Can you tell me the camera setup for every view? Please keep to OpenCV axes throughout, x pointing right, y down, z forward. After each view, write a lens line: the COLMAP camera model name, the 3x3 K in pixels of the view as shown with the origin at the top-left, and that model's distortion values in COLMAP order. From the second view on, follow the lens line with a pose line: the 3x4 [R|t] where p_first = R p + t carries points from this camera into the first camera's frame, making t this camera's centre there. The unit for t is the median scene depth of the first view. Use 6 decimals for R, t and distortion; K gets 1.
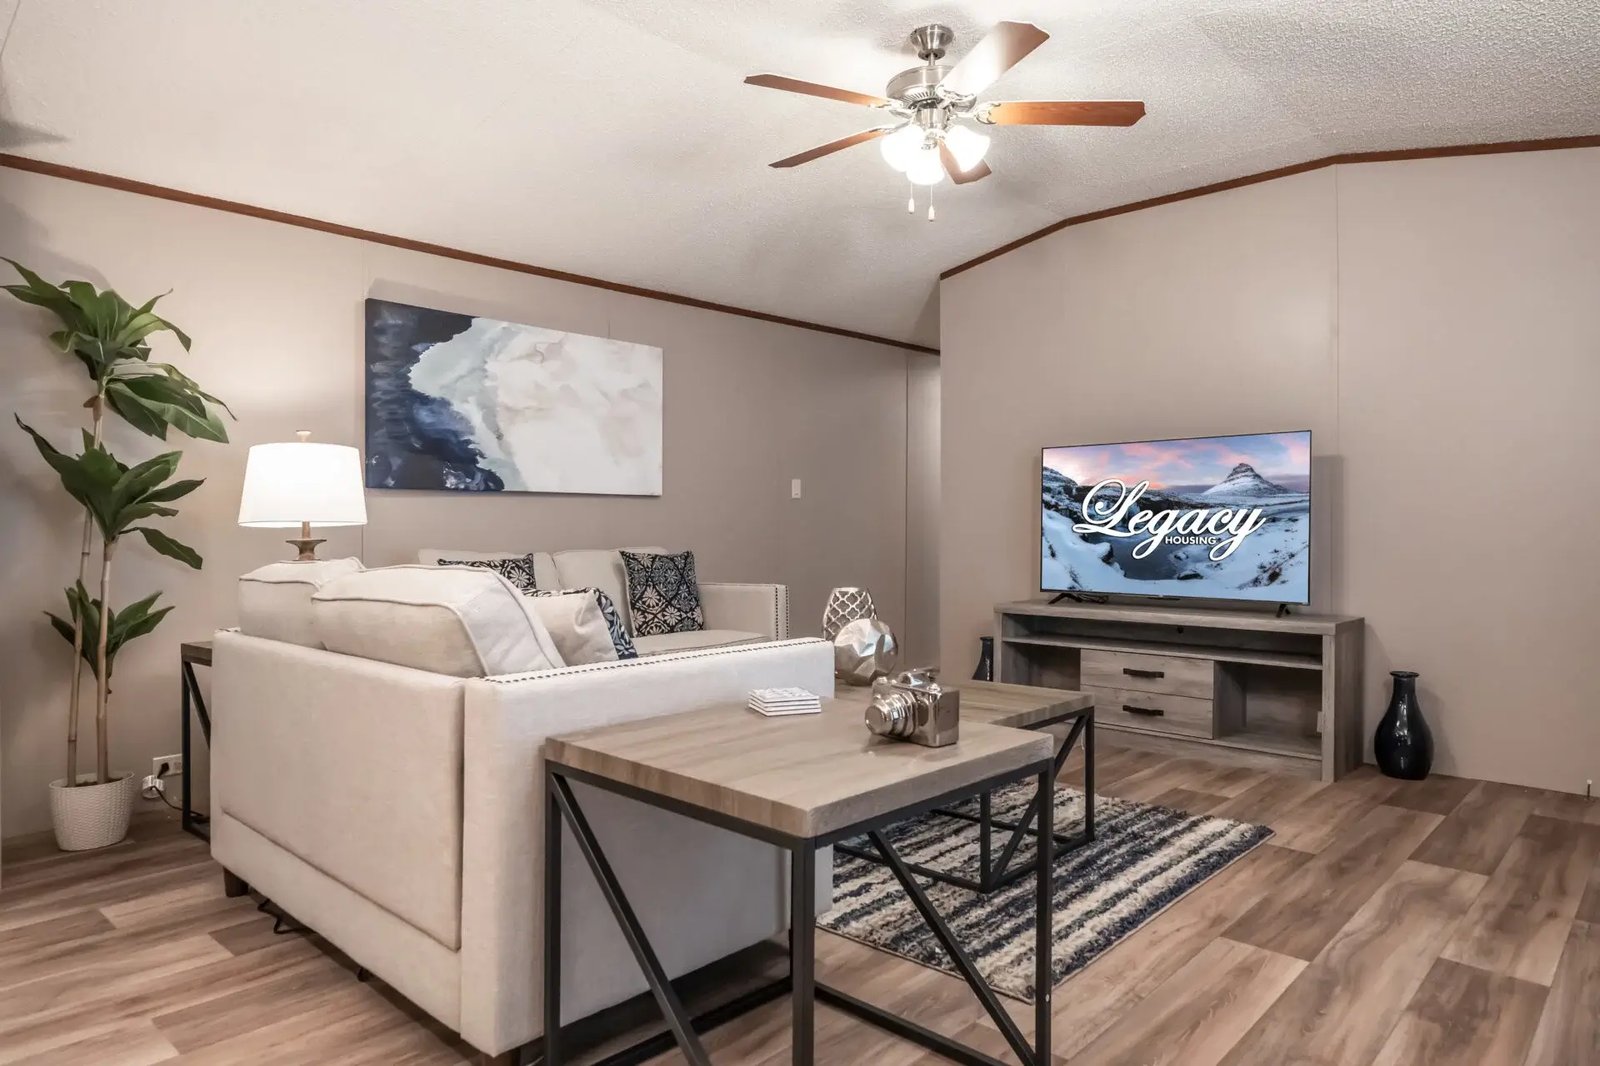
lens RADIAL K [[988.7, 0, 772.2], [0, 988.7, 524.3], [0, 0, 1]] dist [0.029027, 0.001673]
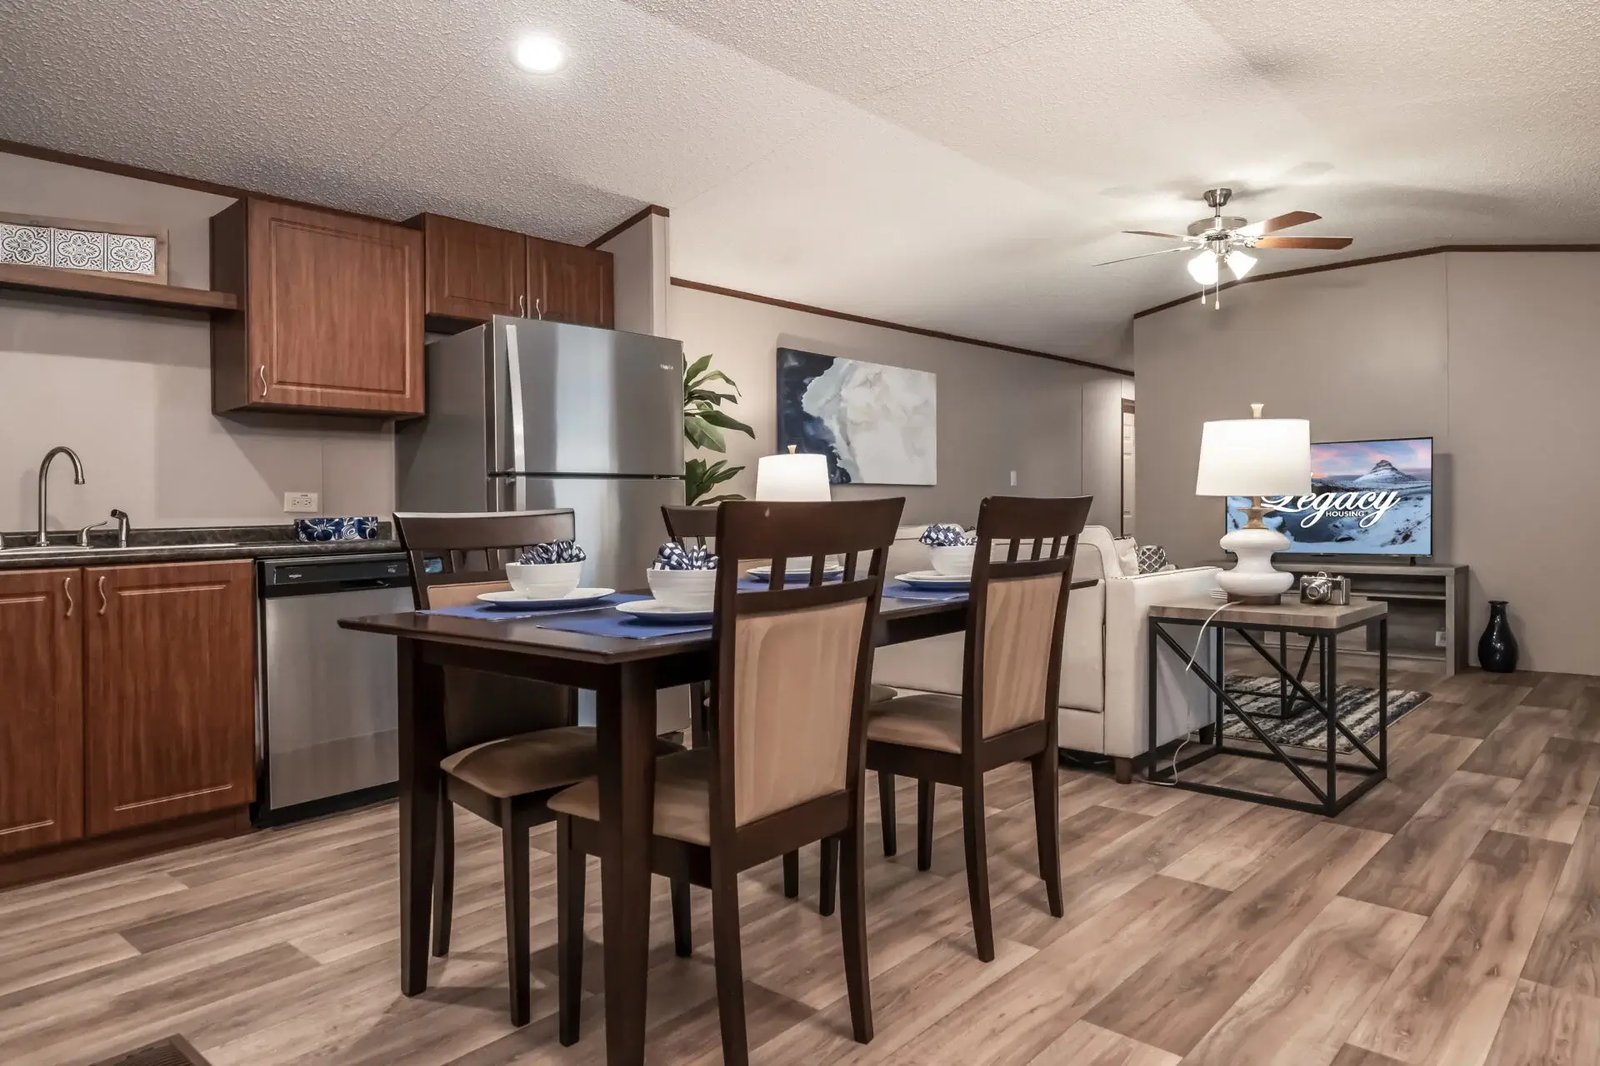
lens RADIAL K [[1025.4, 0, 803.2], [0, 1025.4, 543.1], [0, 0, 1]] dist [0.032837, 0.005997]
pose [[0.999277, -0.008249, 0.037108, -0.392705], [0.006837, 0.999253, 0.038023, -0.003644], [-0.037394, -0.037742, 0.998588, -0.439452]]
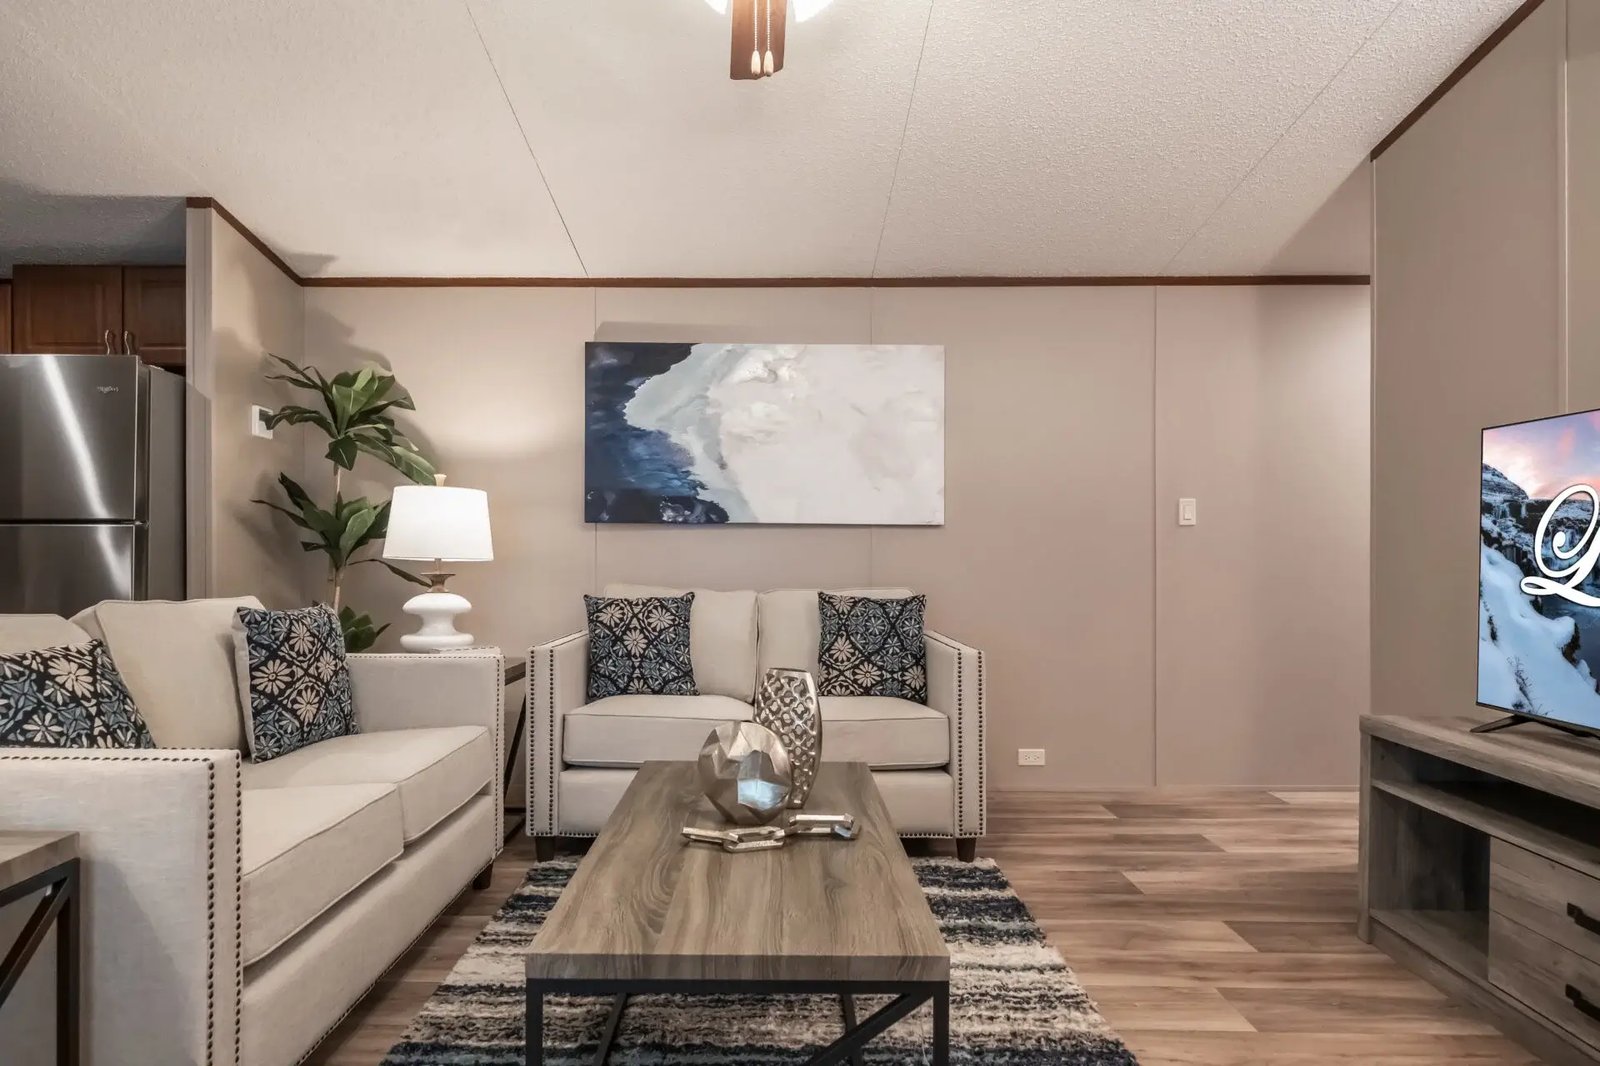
lens RADIAL K [[913.4, 0, 796.1], [0, 913.4, 537.5], [0, 0, 1]] dist [-0.010566, 0.004772]
pose [[0.685397, 0.001579, -0.728168, 0.409065], [-0.006933, 0.999966, -0.004358, -0.016504], [0.728136, 0.008035, 0.685385, 0.452954]]
